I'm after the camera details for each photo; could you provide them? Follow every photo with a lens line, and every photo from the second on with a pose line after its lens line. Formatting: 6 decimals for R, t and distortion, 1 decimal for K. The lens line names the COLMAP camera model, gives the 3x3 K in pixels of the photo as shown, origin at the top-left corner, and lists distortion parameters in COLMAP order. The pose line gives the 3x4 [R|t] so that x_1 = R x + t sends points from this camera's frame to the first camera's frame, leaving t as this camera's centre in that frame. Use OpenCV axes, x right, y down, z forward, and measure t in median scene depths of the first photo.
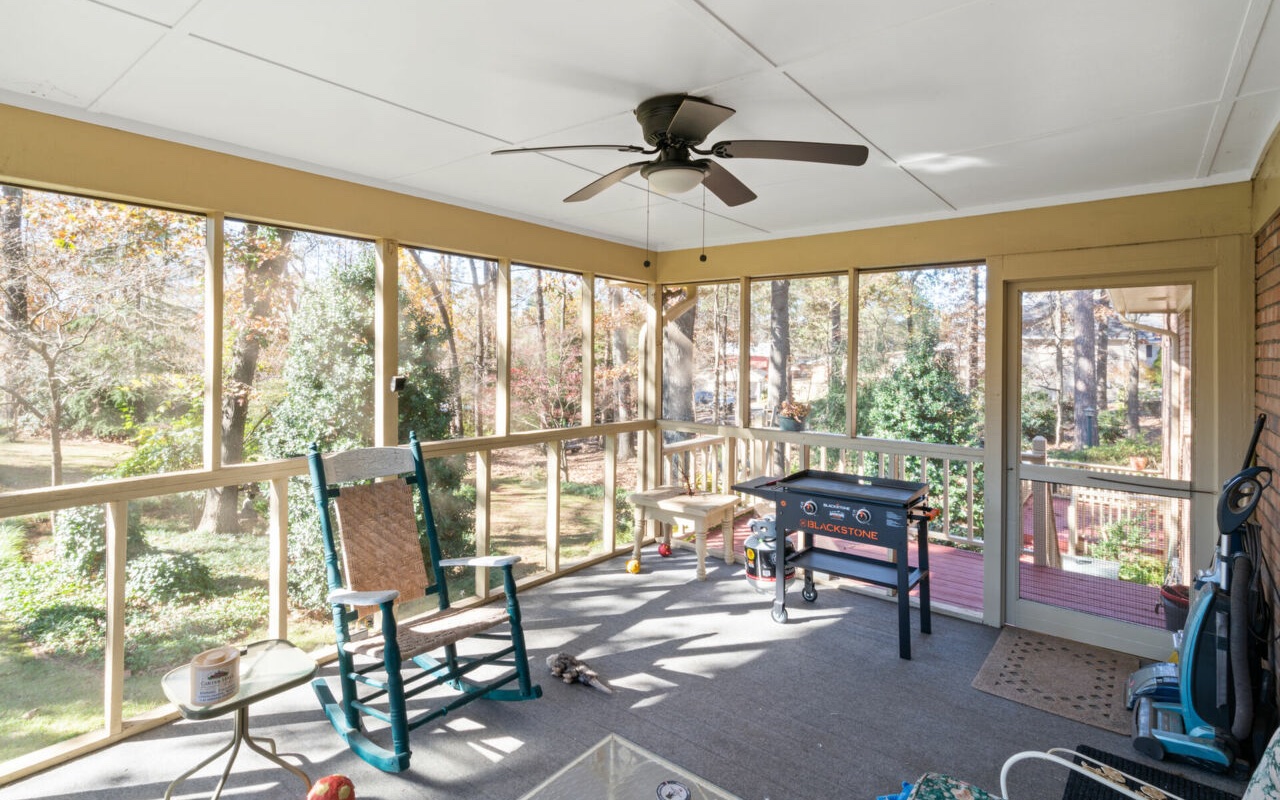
lens RADIAL K [[605.2, 0, 640.1], [0, 605.2, 353.2], [0, 0, 1]] dist [-0.001695, -0.000354]
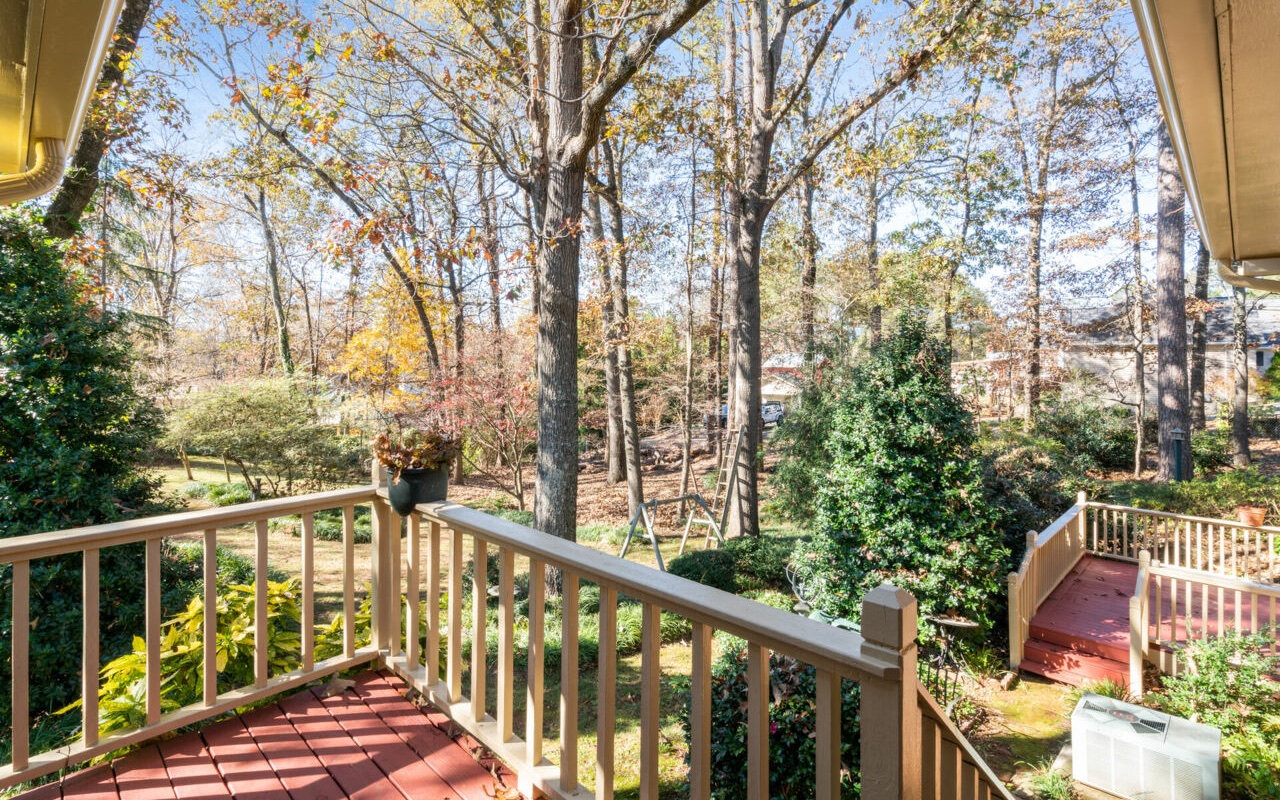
lens RADIAL K [[612.1, 0, 636.8], [0, 612.1, 367.7], [0, 0, 1]] dist [-0.000511, 0.001112]
pose [[0.995728, -0.004436, -0.092233, 0.111186], [0.004585, 0.999989, 0.001397, 0.007798], [0.092226, -0.001814, 0.995736, 0.139433]]
